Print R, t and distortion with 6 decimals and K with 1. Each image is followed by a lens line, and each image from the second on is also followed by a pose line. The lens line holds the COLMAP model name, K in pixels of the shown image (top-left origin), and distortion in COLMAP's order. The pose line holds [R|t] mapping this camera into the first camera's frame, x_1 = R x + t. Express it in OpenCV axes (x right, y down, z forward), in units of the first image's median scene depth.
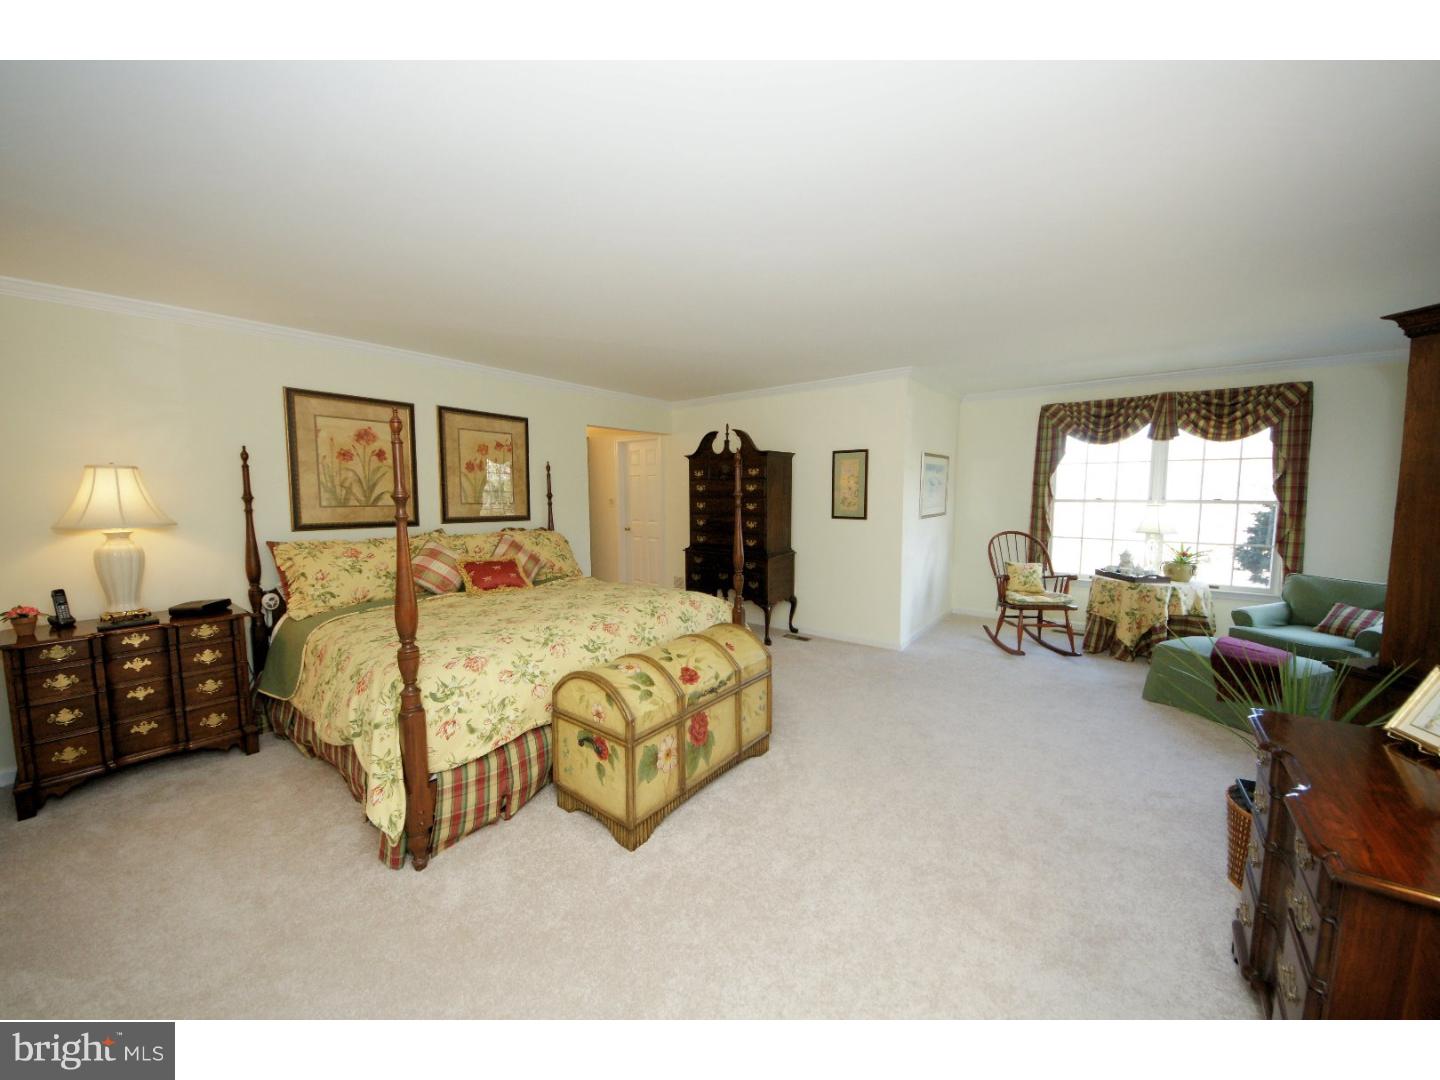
lens RADIAL K [[502.5, 0, 720.0], [0, 502.5, 540.0], [0, 0, 1]] dist [0.000493, -0.011850]
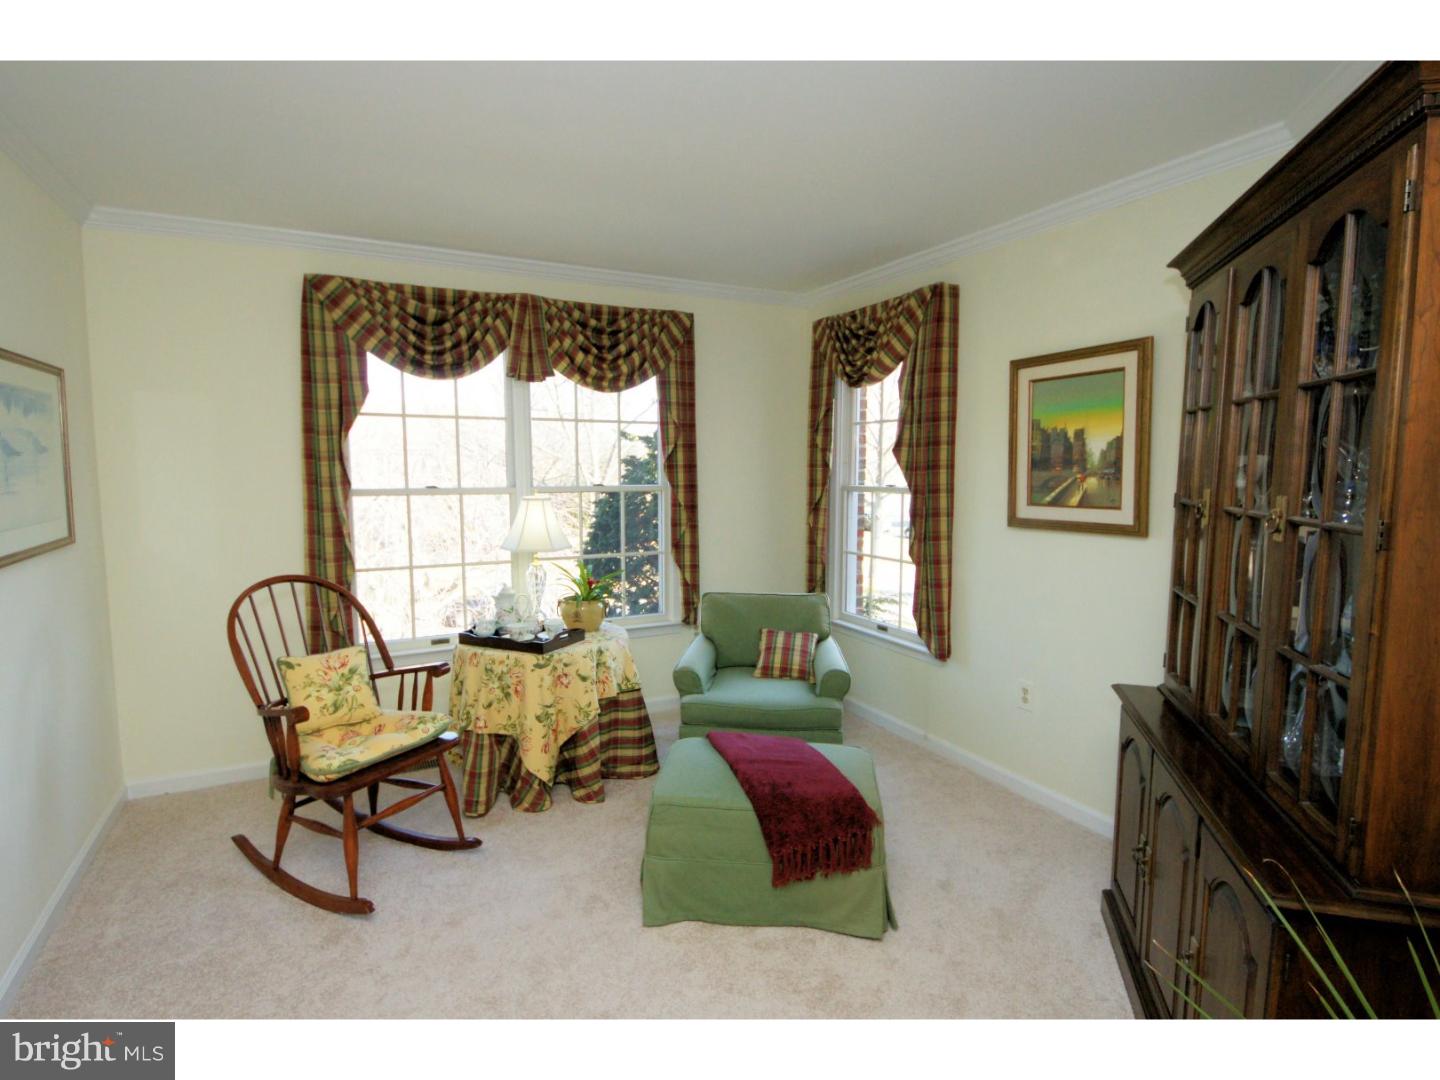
lens RADIAL K [[732.7, 0, 720.0], [0, 732.7, 540.0], [0, 0, 1]] dist [0.006550, -0.000067]
pose [[0.406377, -0.086846, 0.909569, 0.215673], [0.083741, 0.994823, 0.057573, -0.052682], [-0.909860, 0.052772, 0.411546, 0.479516]]
